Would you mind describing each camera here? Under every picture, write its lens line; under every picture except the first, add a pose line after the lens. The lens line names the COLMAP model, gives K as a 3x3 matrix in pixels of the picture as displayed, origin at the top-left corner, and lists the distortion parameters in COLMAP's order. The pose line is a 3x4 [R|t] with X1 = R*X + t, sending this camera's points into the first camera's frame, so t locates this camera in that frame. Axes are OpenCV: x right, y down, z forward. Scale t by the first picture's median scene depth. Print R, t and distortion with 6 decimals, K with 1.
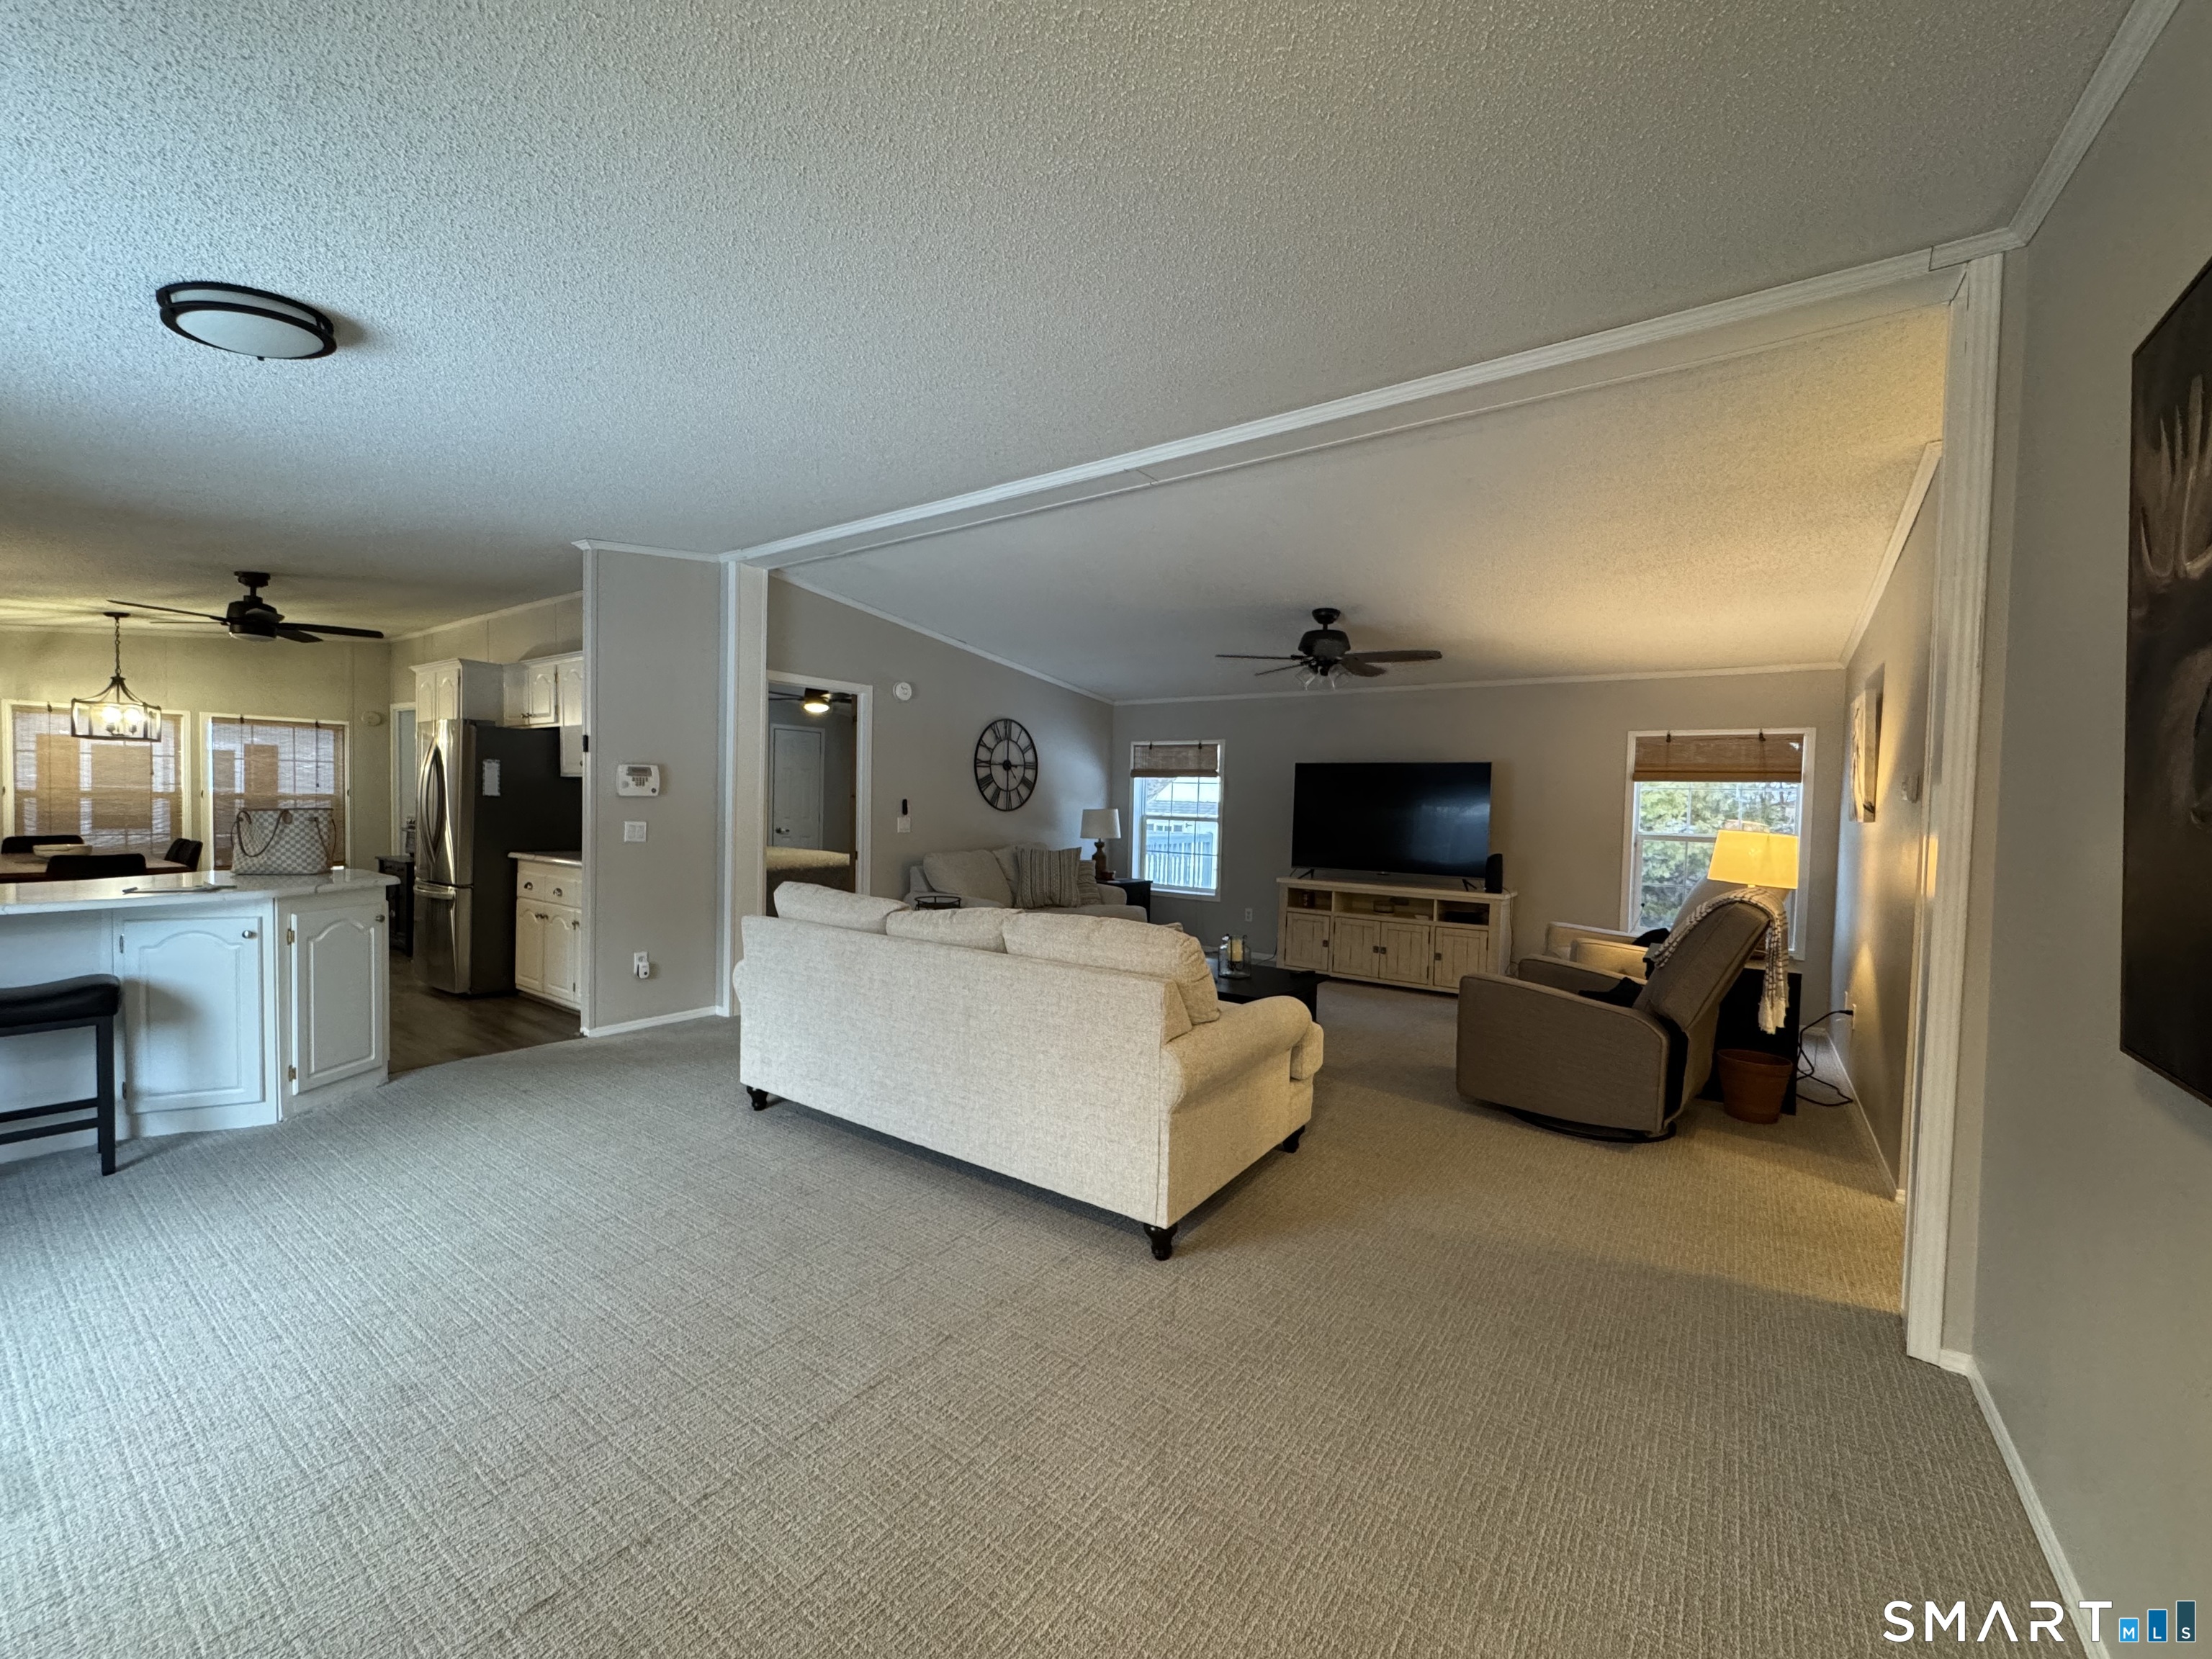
lens RADIAL K [[882.1, 0, 1104.2], [0, 882.1, 826.2], [0, 0, 1]] dist [-0.002859, 0.000727]
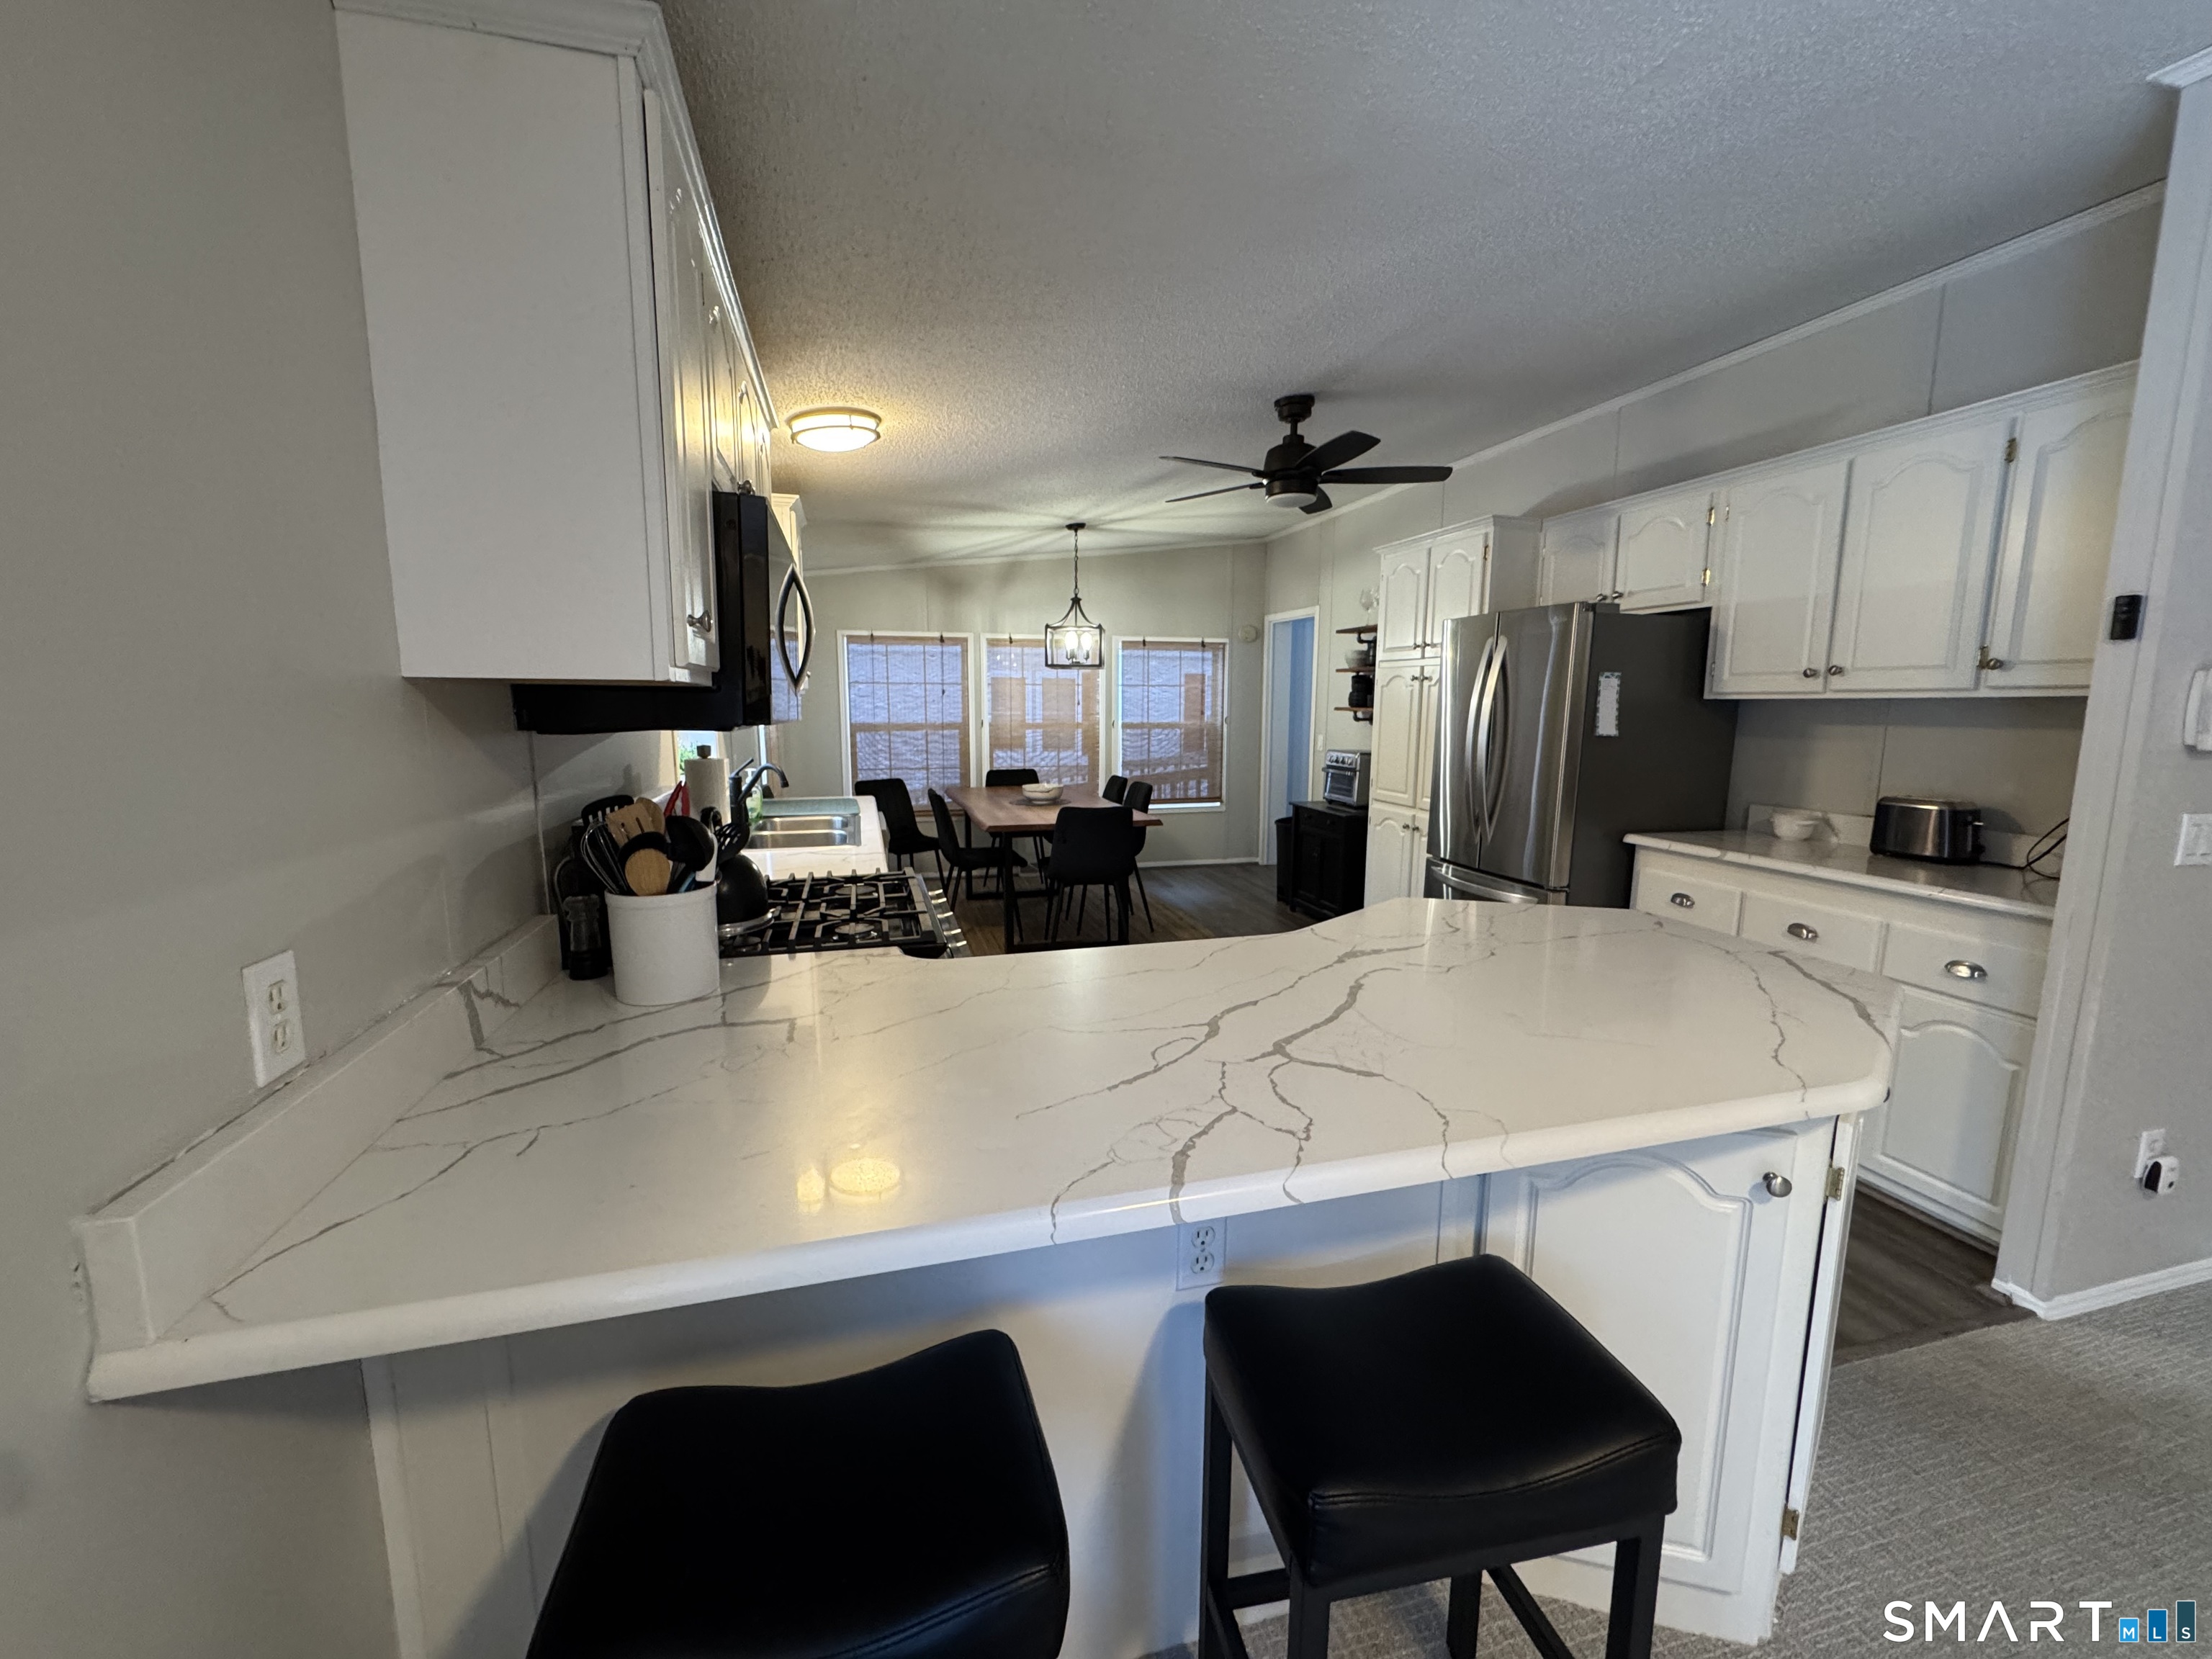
lens RADIAL K [[882.1, 0, 1103.7], [0, 882.1, 829.2], [0, 0, 1]] dist [-0.002859, 0.000727]
pose [[0.776019, 0.070485, -0.626758, -0.557642], [-0.005317, 0.994432, 0.105250, -0.031330], [0.630687, -0.078343, 0.772073, 0.326400]]
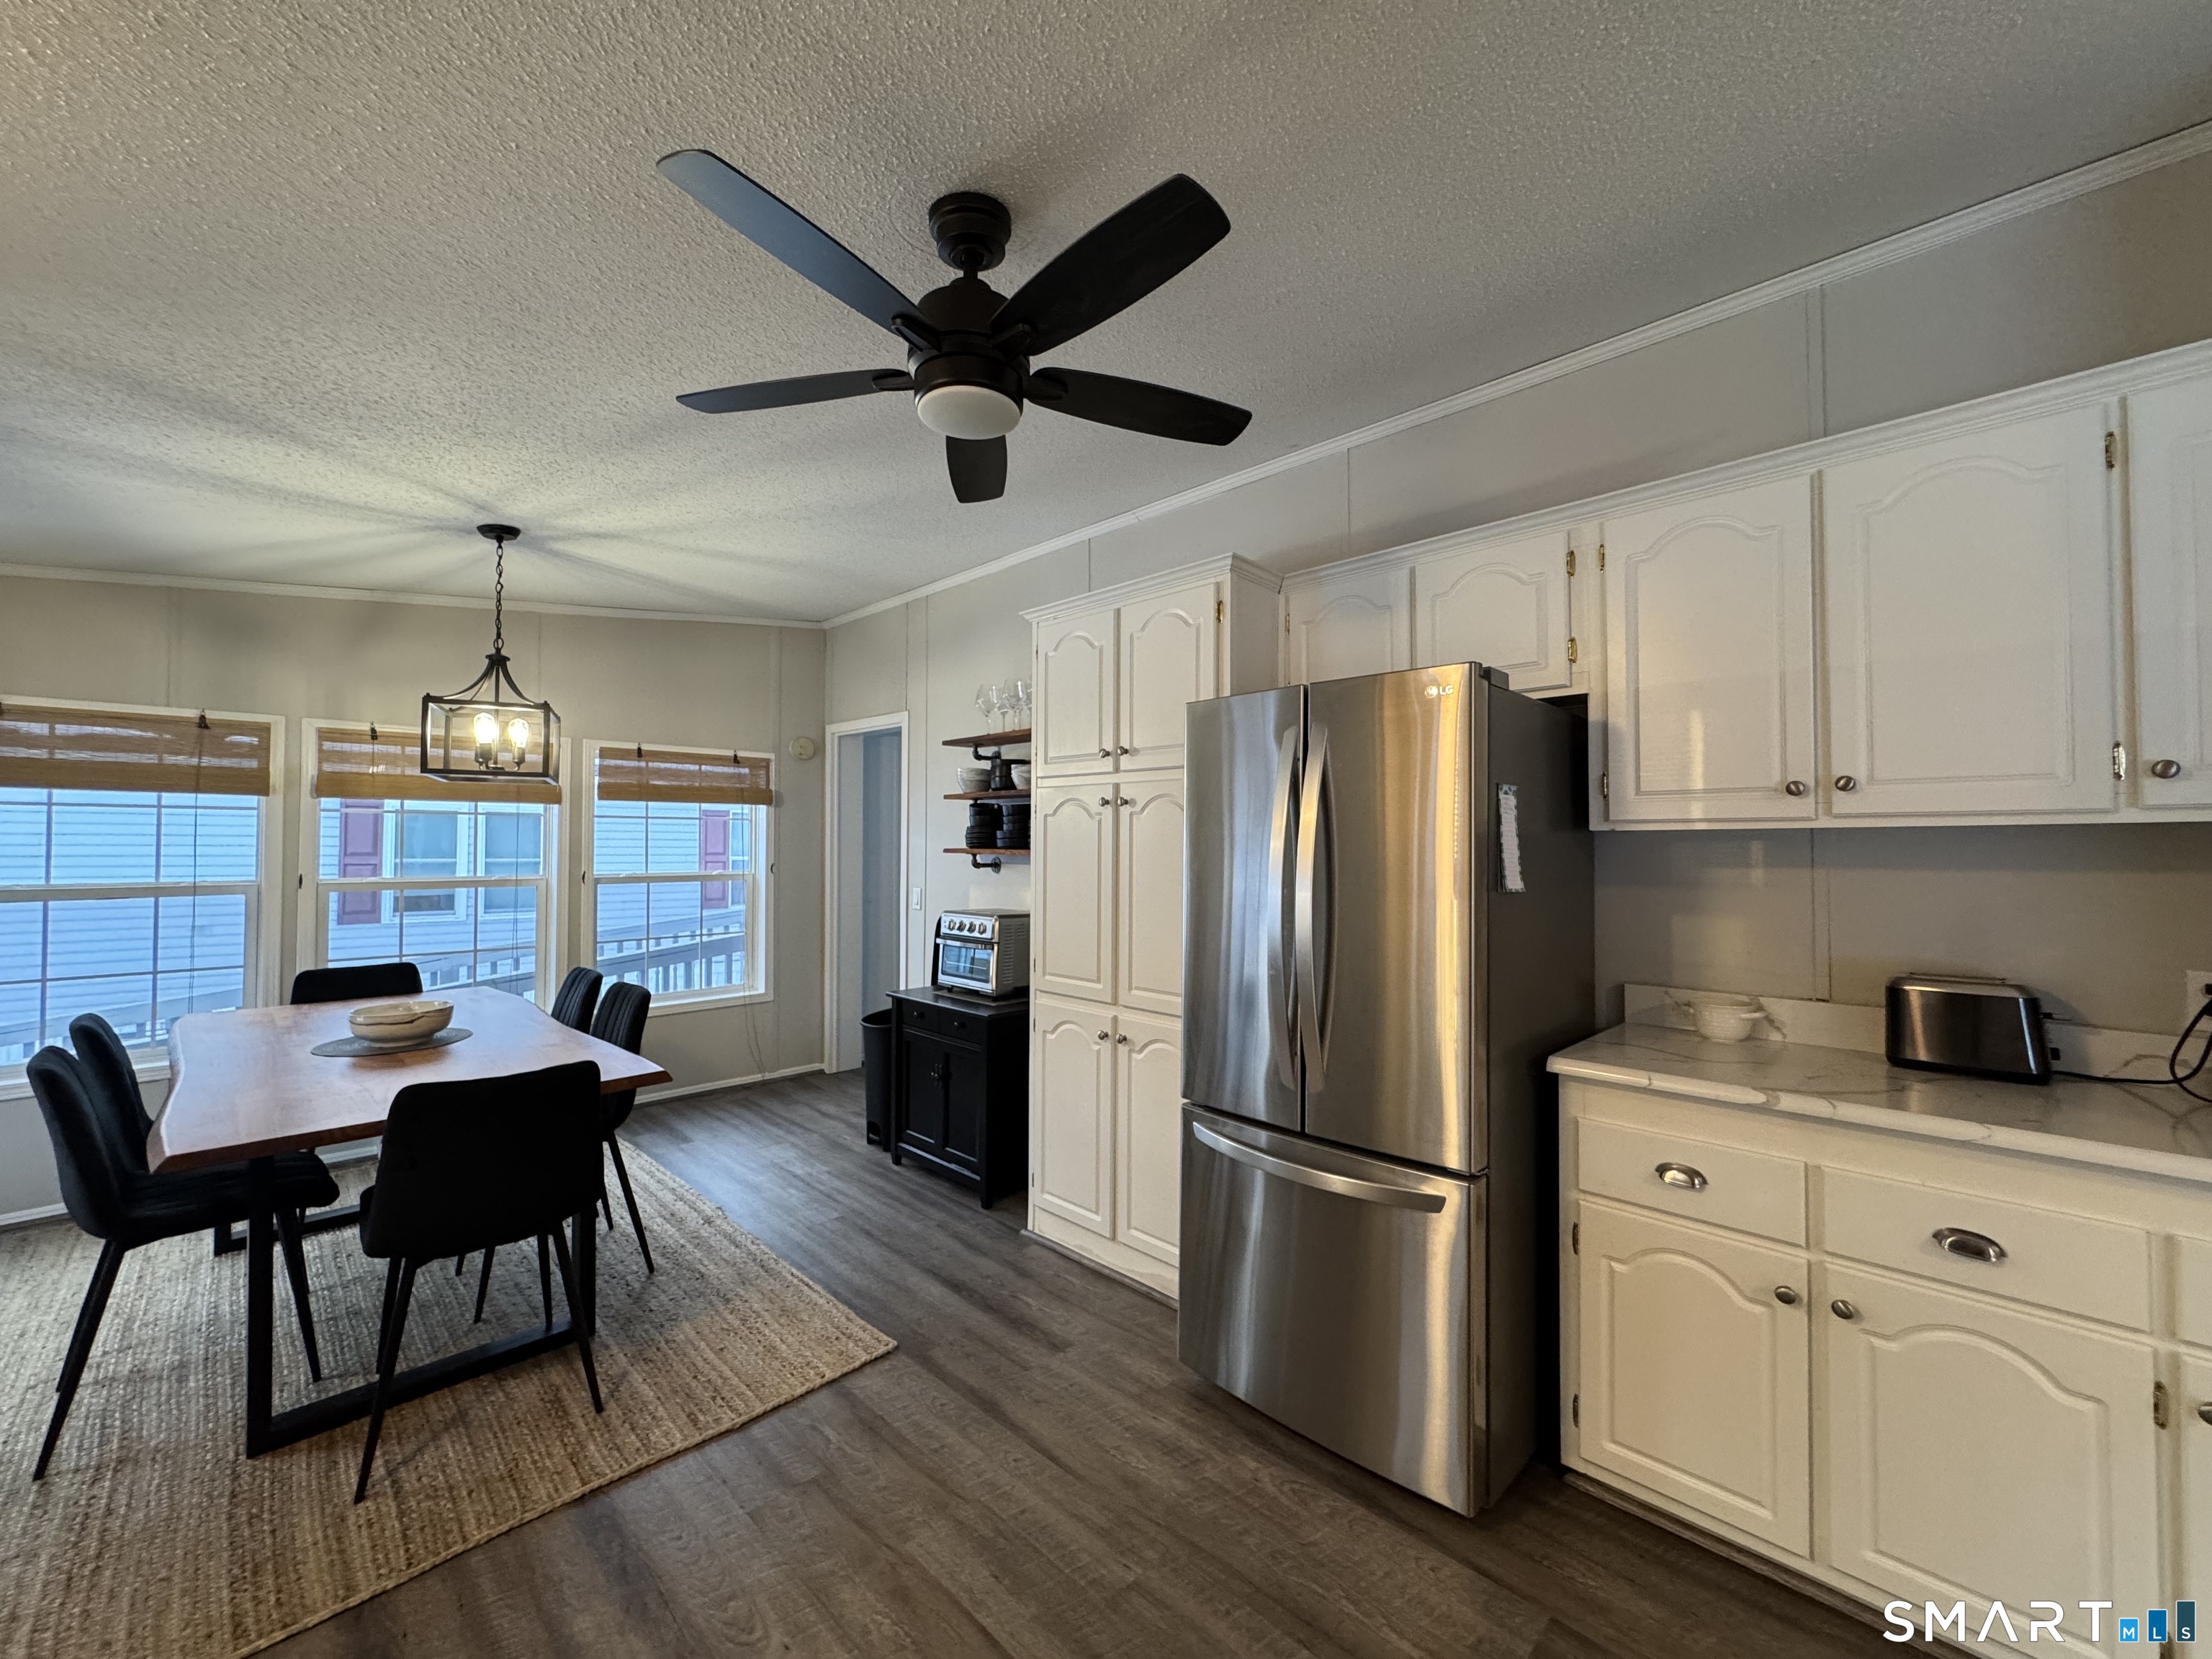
lens RADIAL K [[882.1, 0, 1104.5], [0, 882.1, 826.0], [0, 0, 1]] dist [-0.002859, 0.000727]
pose [[0.986878, -0.025757, -0.159400, -0.758066], [0.016891, 0.998247, -0.056724, -0.041256], [0.160582, 0.053287, 0.985583, 0.610849]]
